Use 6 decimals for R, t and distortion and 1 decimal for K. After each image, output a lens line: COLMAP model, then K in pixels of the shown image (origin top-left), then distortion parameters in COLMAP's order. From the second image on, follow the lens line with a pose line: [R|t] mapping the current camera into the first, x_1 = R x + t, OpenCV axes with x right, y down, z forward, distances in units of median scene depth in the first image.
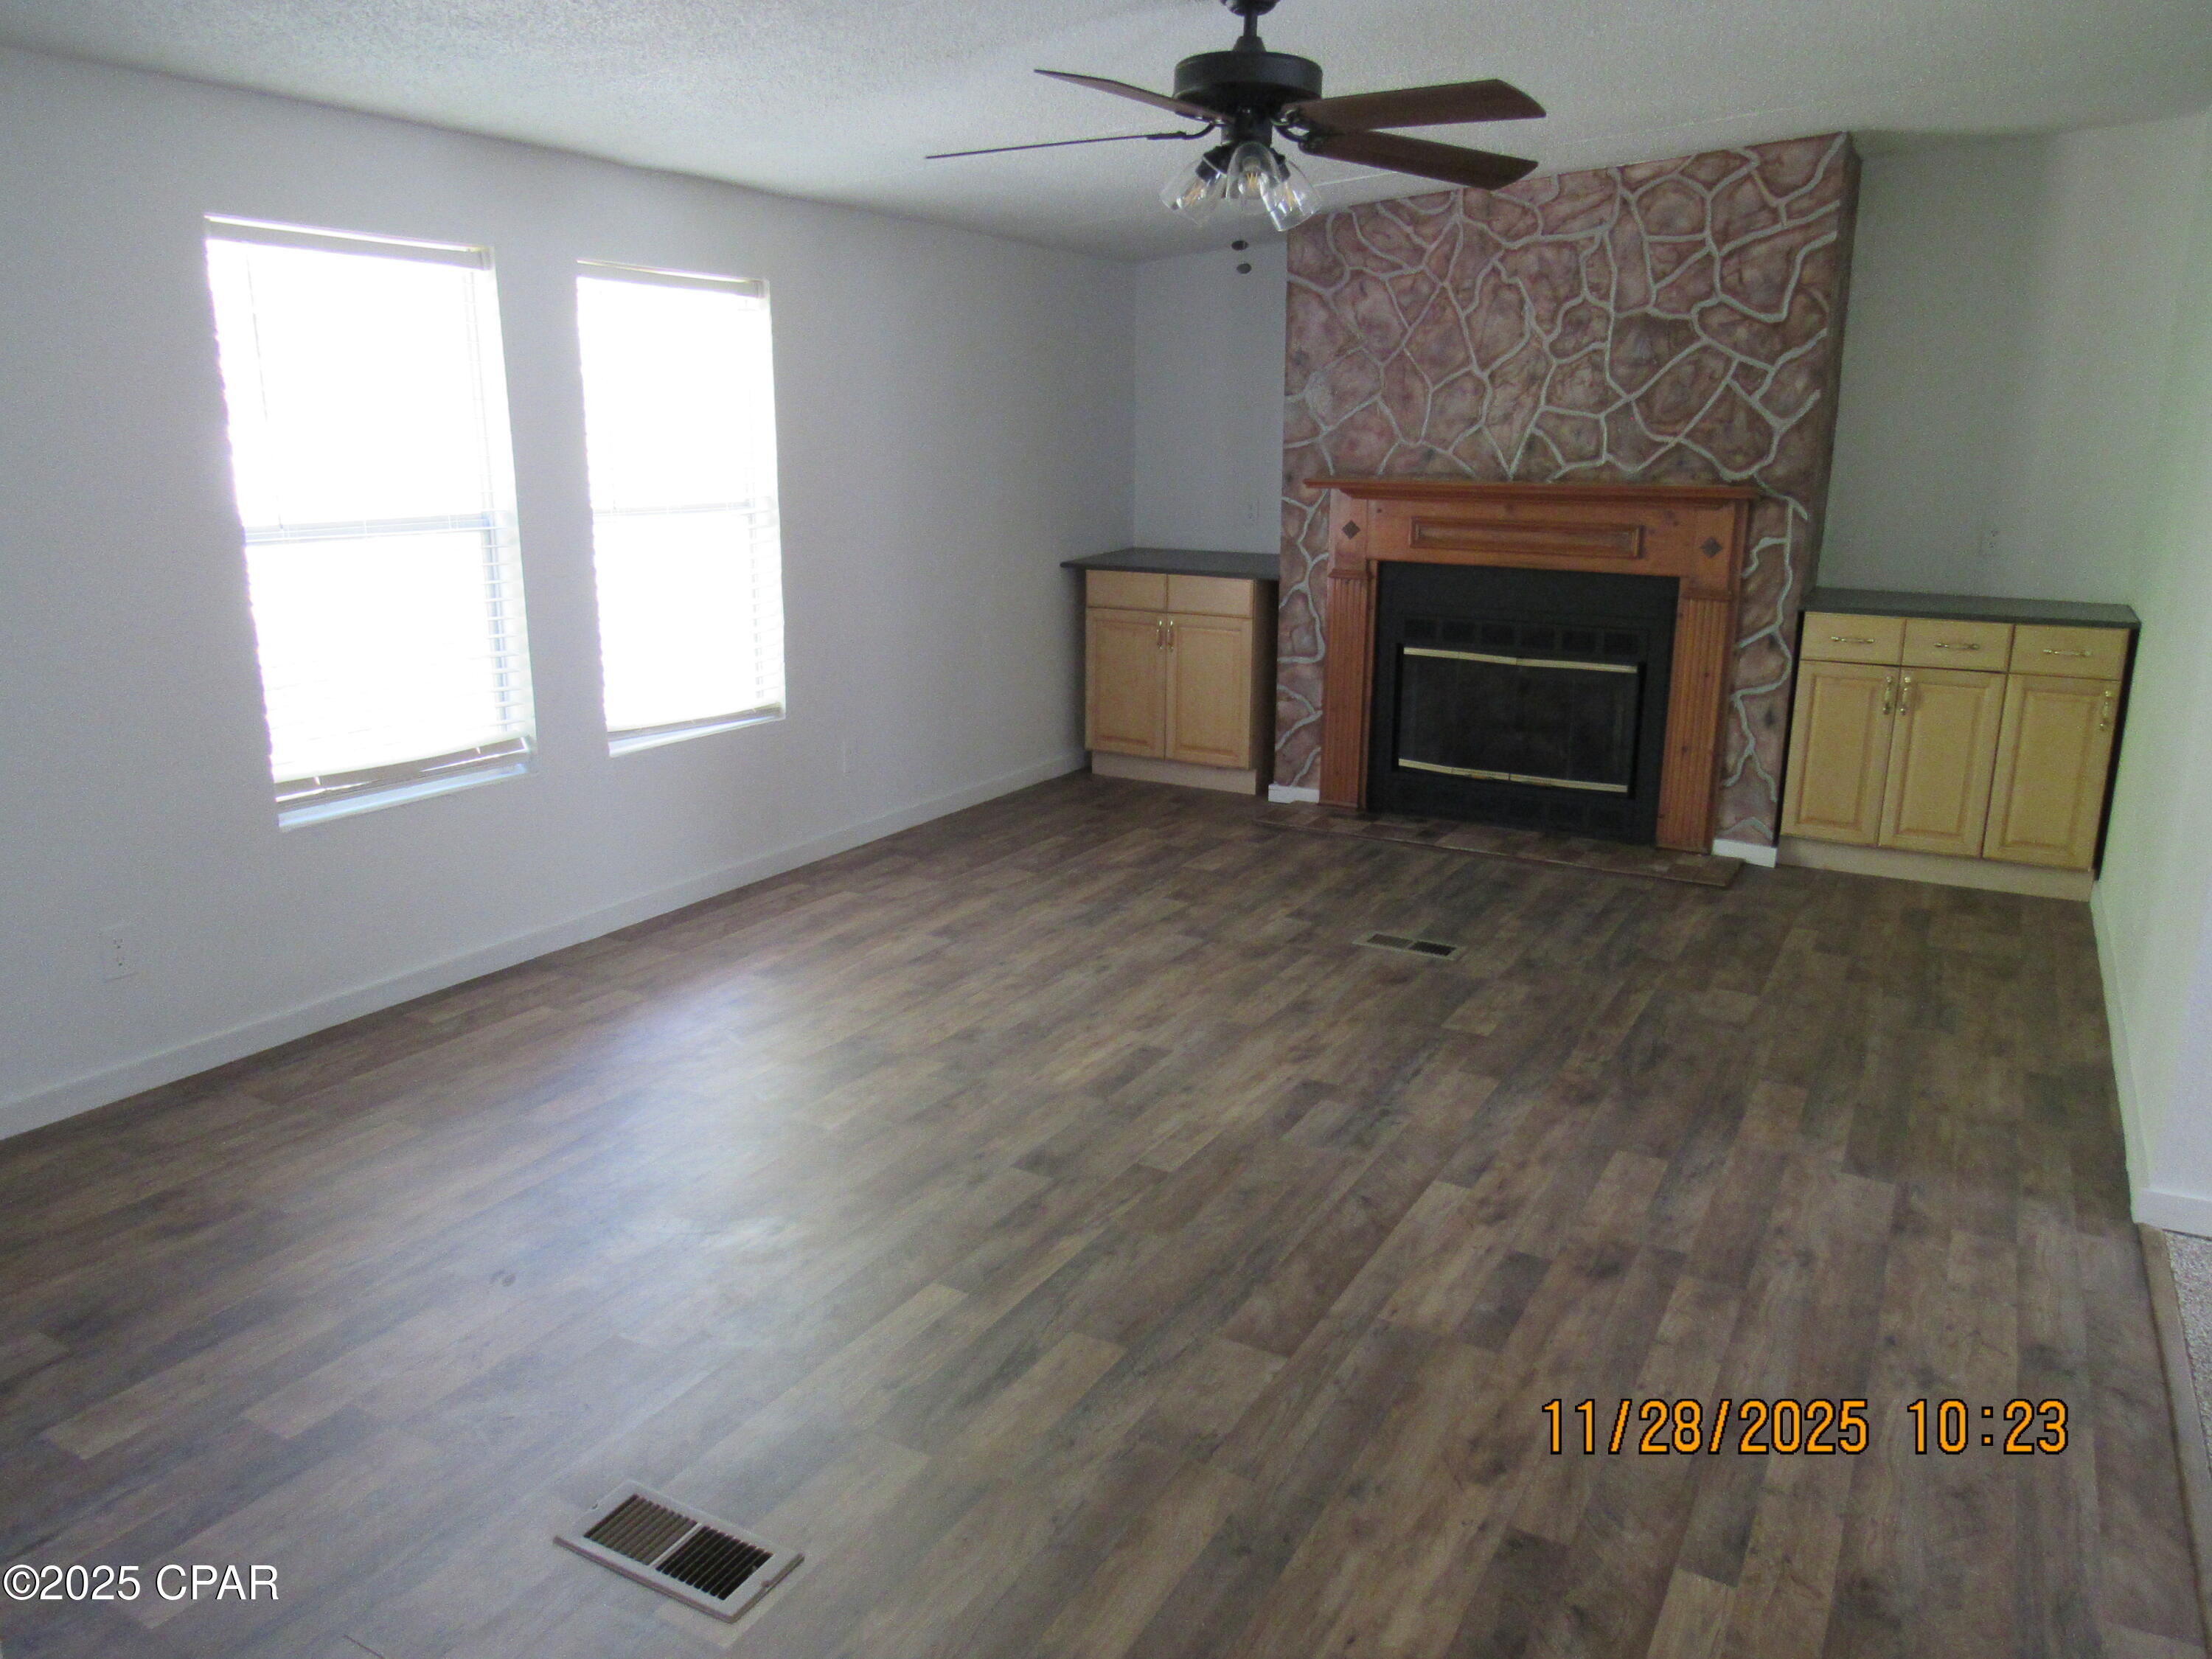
lens RADIAL K [[1562.5, 0, 1106.0], [0, 1562.5, 829.5], [0, 0, 1]] dist [-0.044629, 0.026758]
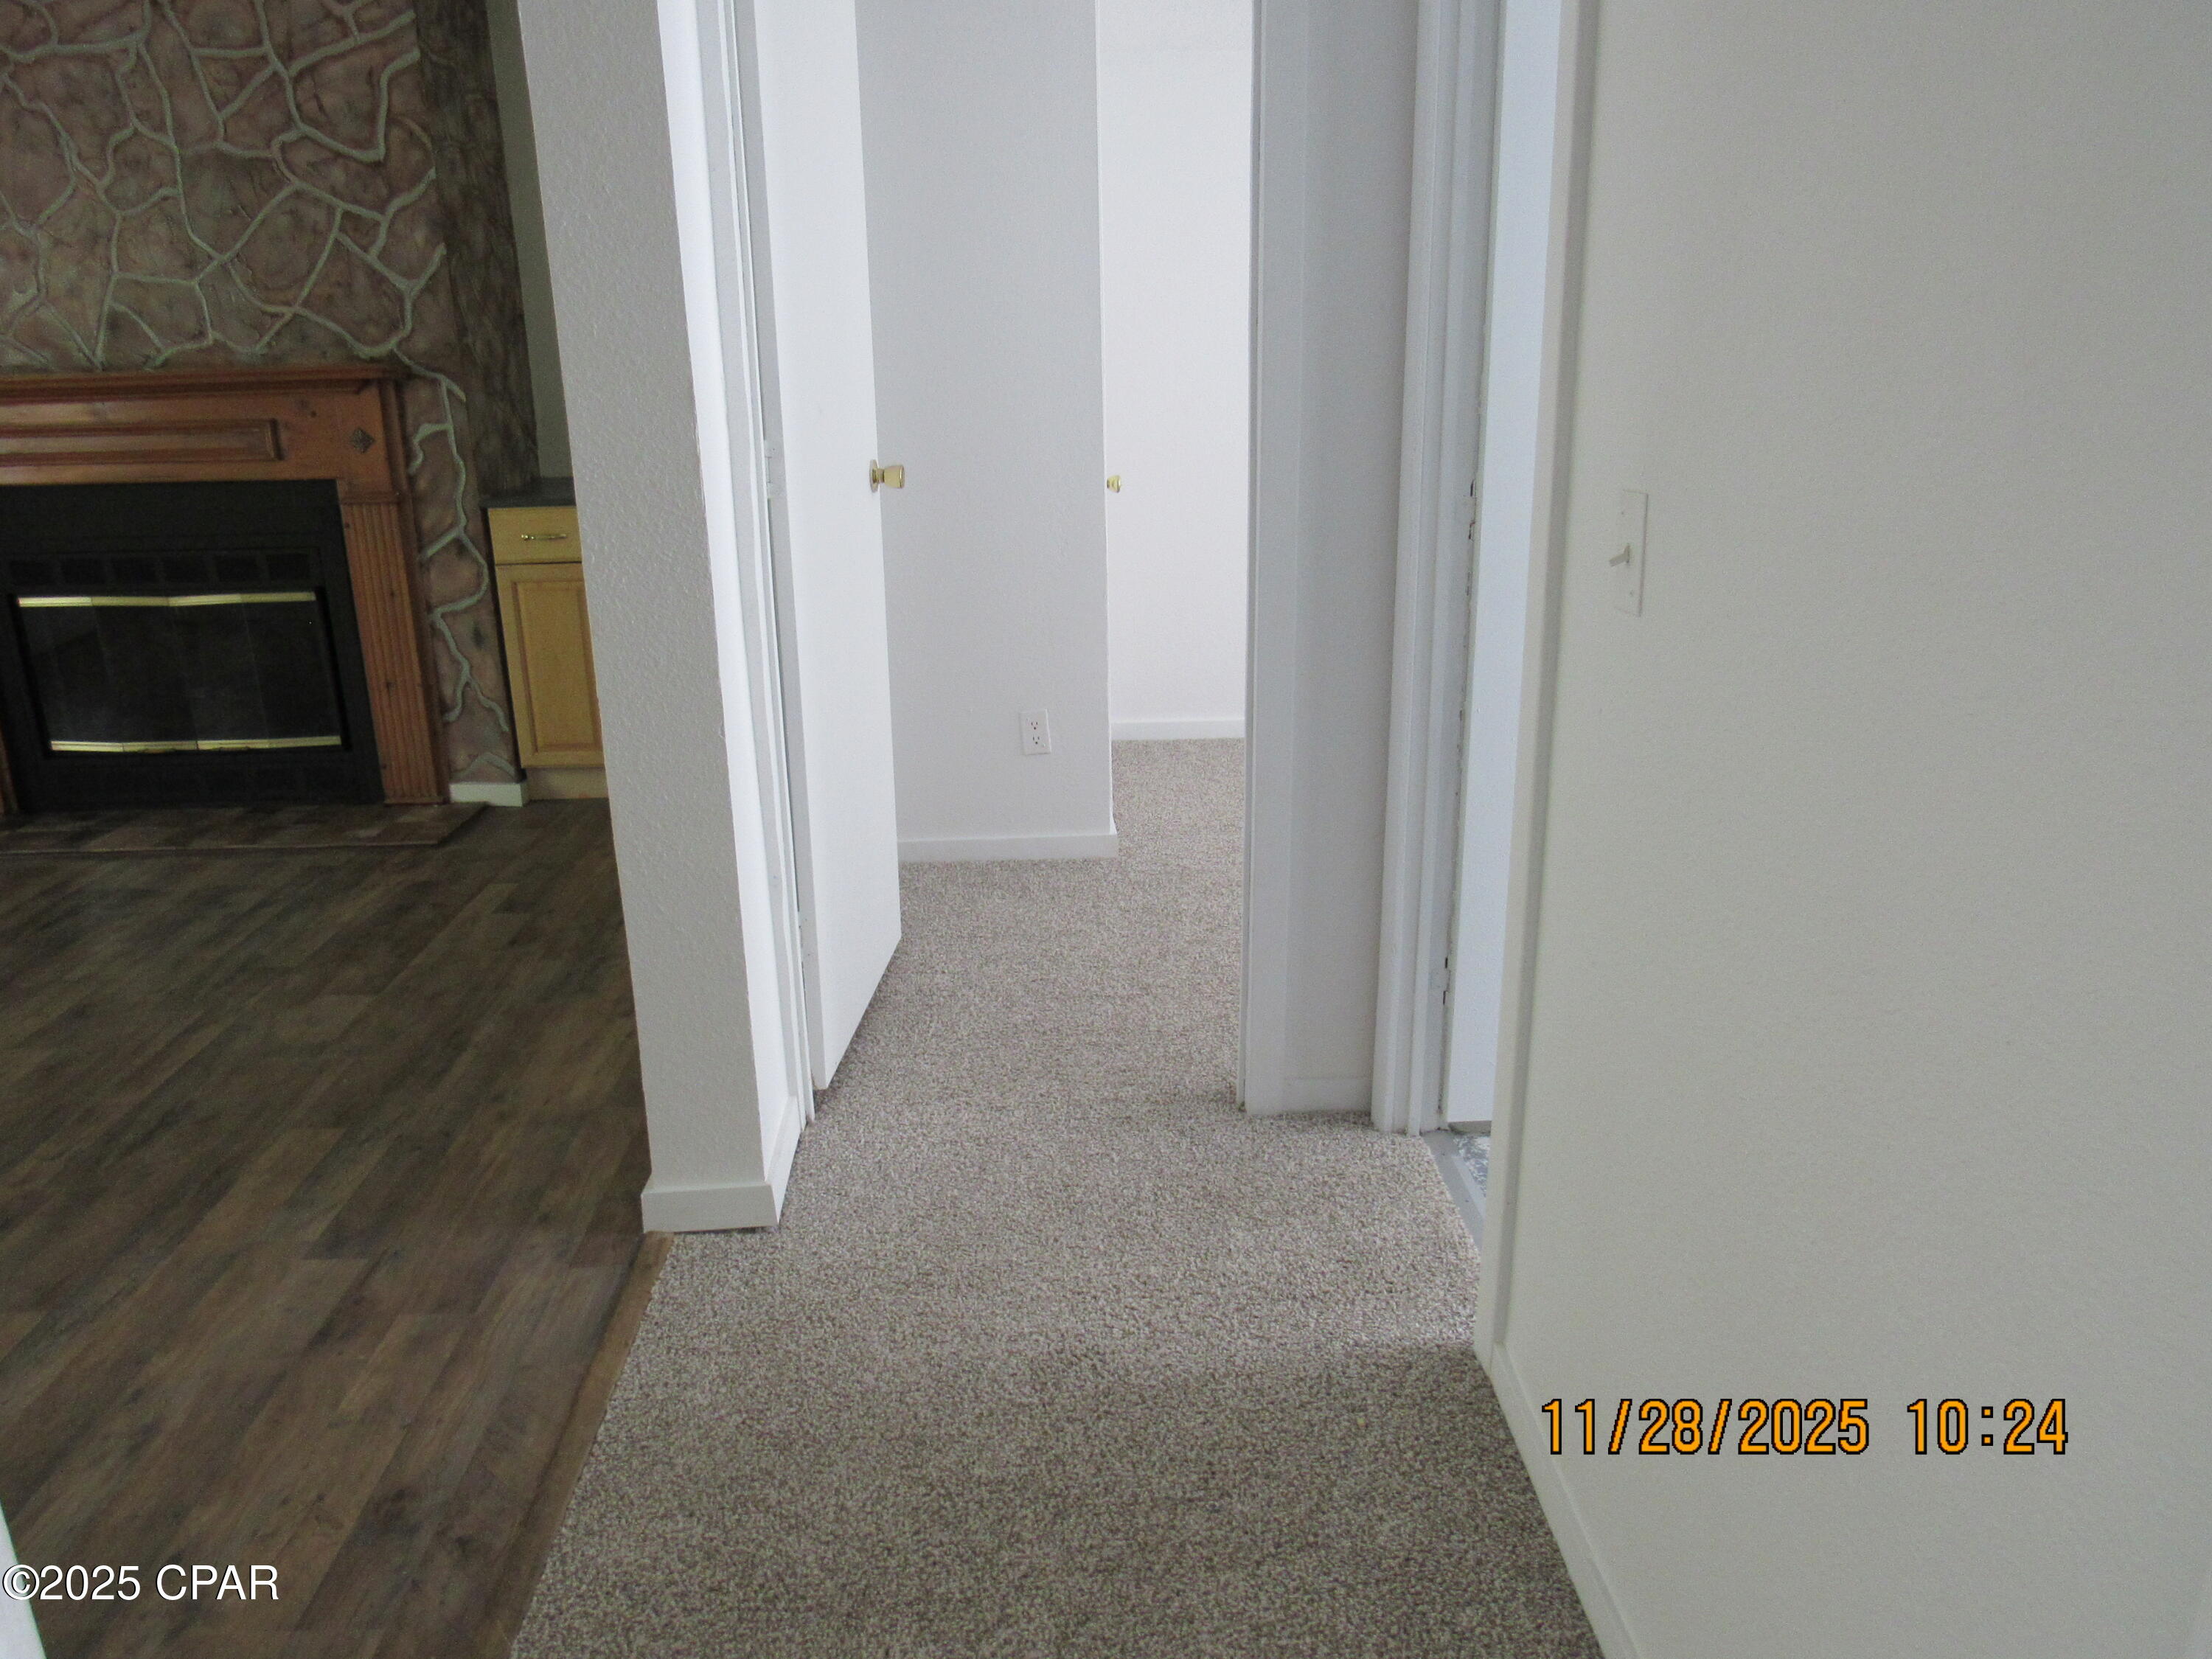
lens RADIAL K [[1555.4, 0, 1106.0], [0, 1555.4, 829.5], [0, 0, 1]] dist [-0.044571, 0.009559]
pose [[0.842678, -0.178546, 0.507952, 0.286556], [0.147893, 0.983885, 0.100487, -0.001378], [-0.517708, -0.009556, 0.855504, 0.097085]]
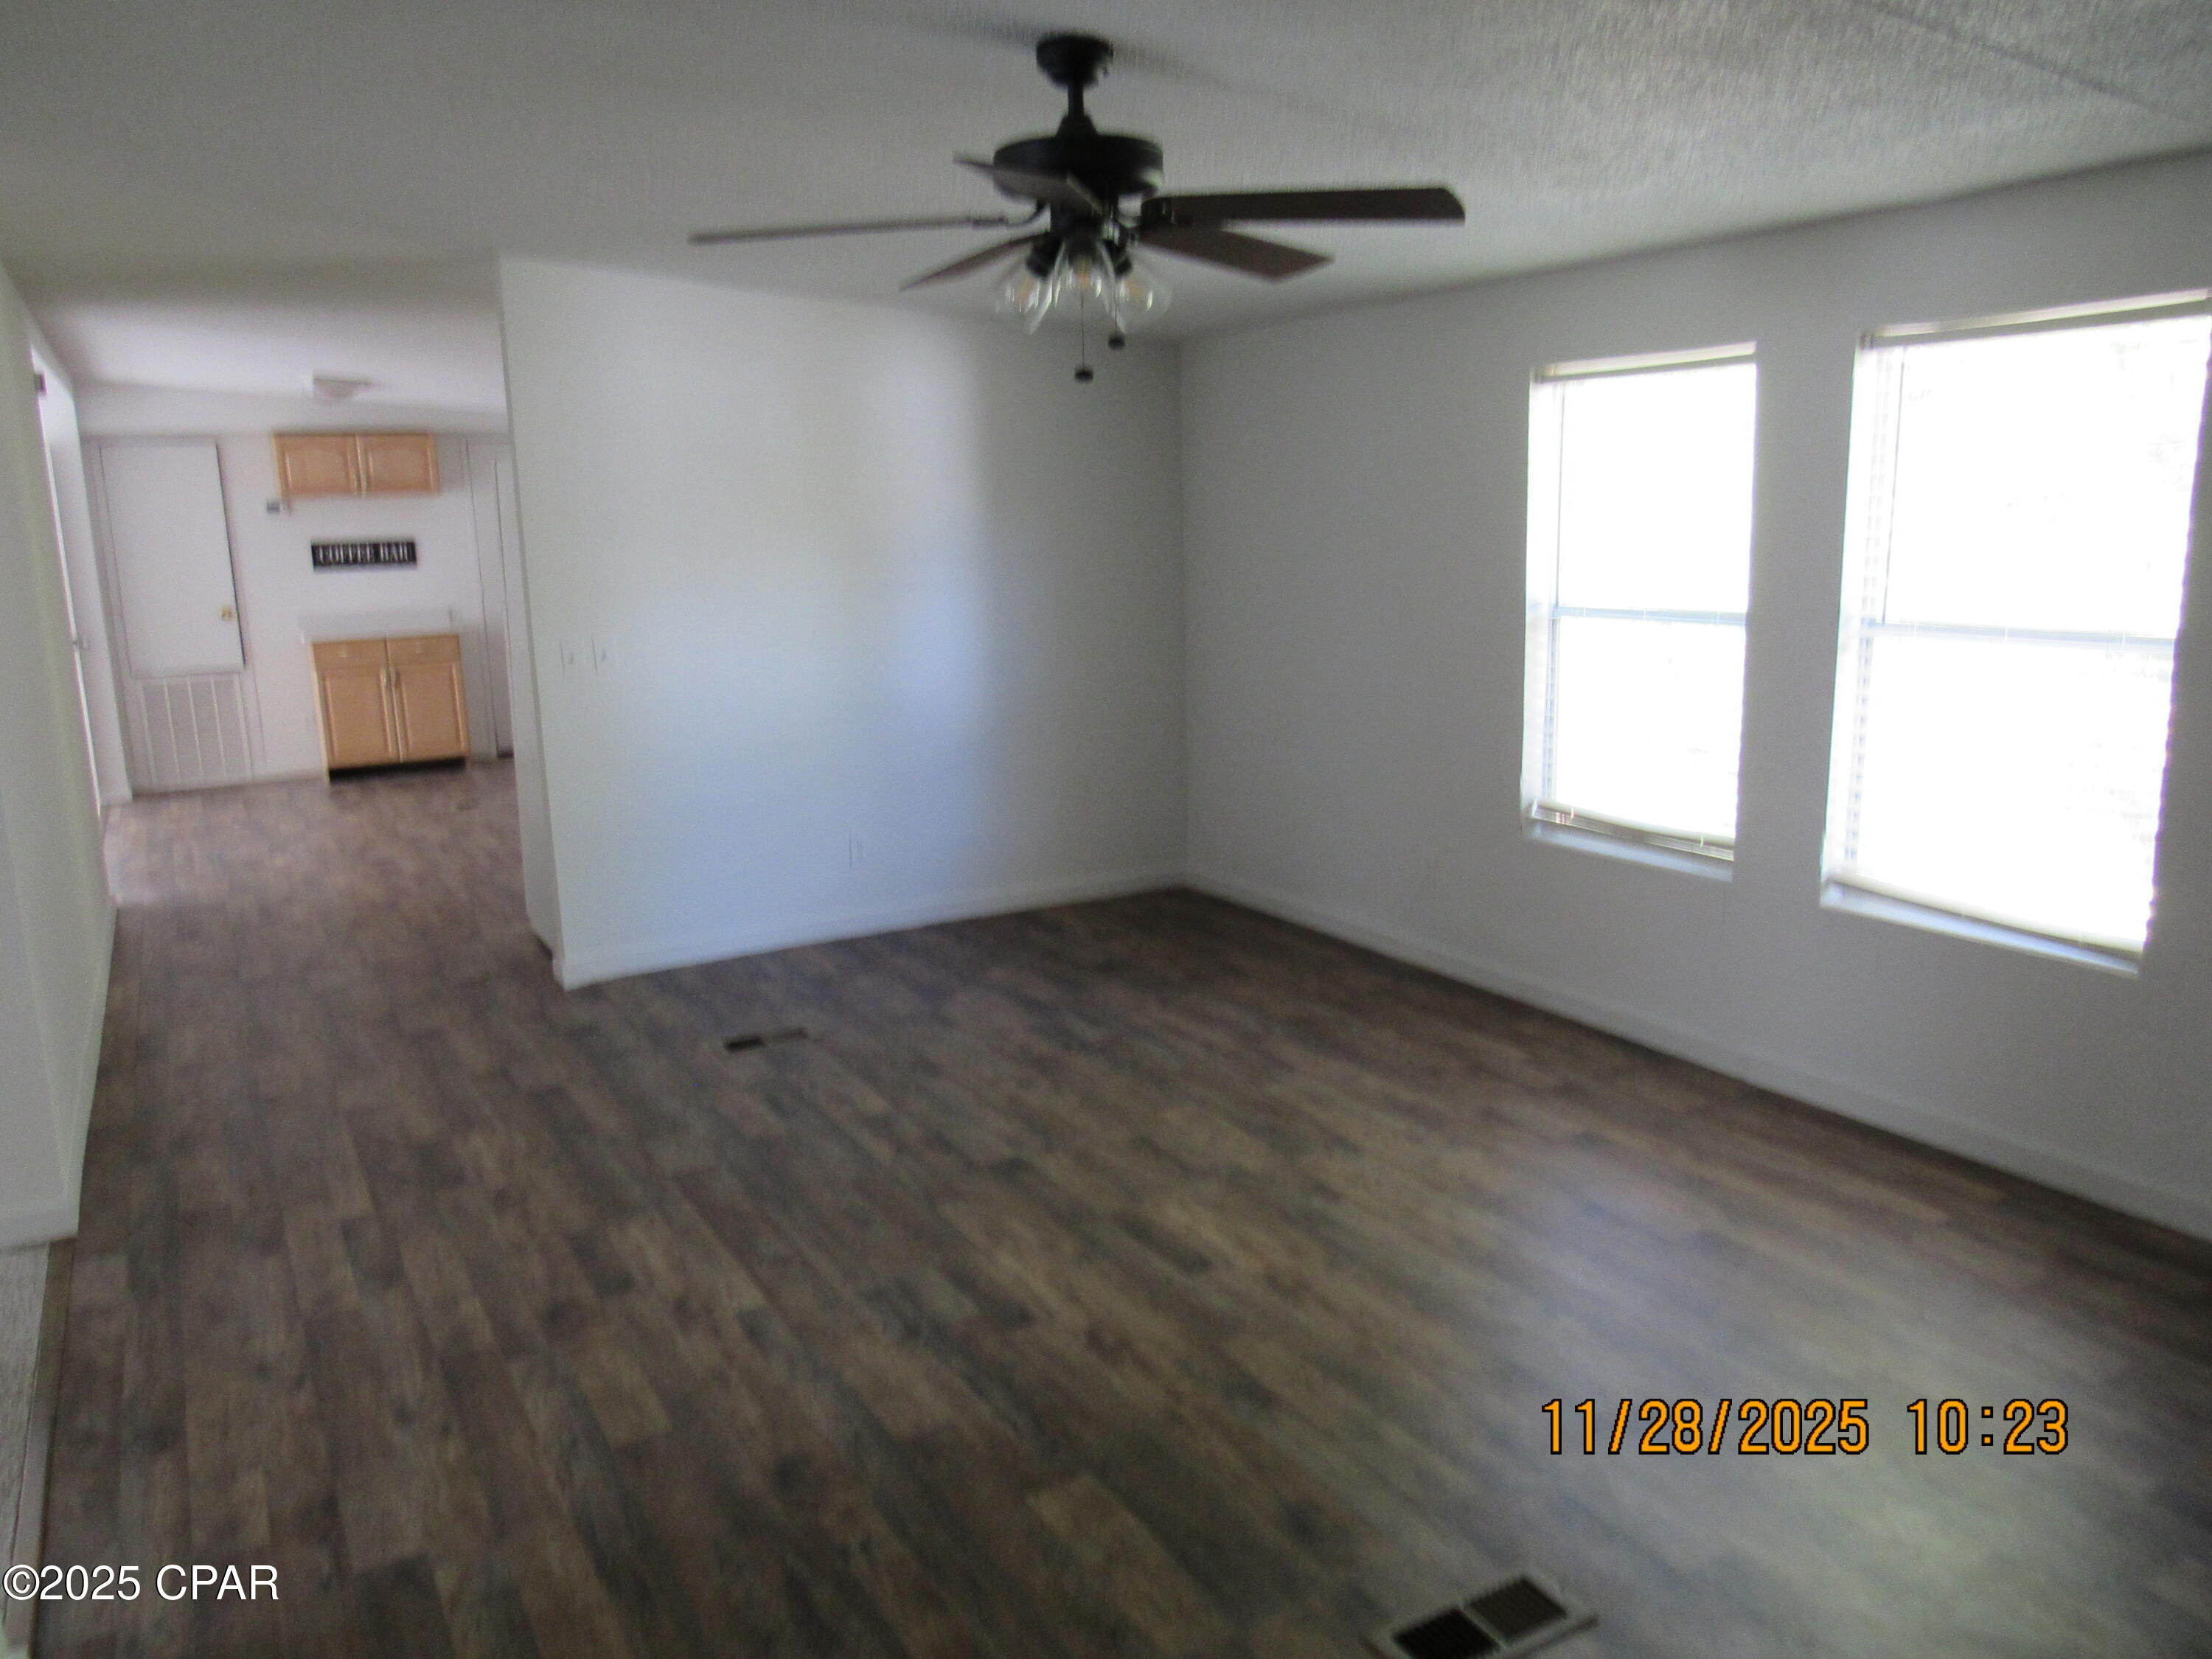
lens RADIAL K [[1589.1, 0, 1110.0], [0, 1589.1, 825.9], [0, 0, 1]] dist [-0.012439, -0.008043]
pose [[-0.494904, 0.176981, -0.850733, 0.560139], [-0.188920, 0.933705, 0.304144, -0.253710], [0.848162, 0.311242, -0.428659, 0.931323]]
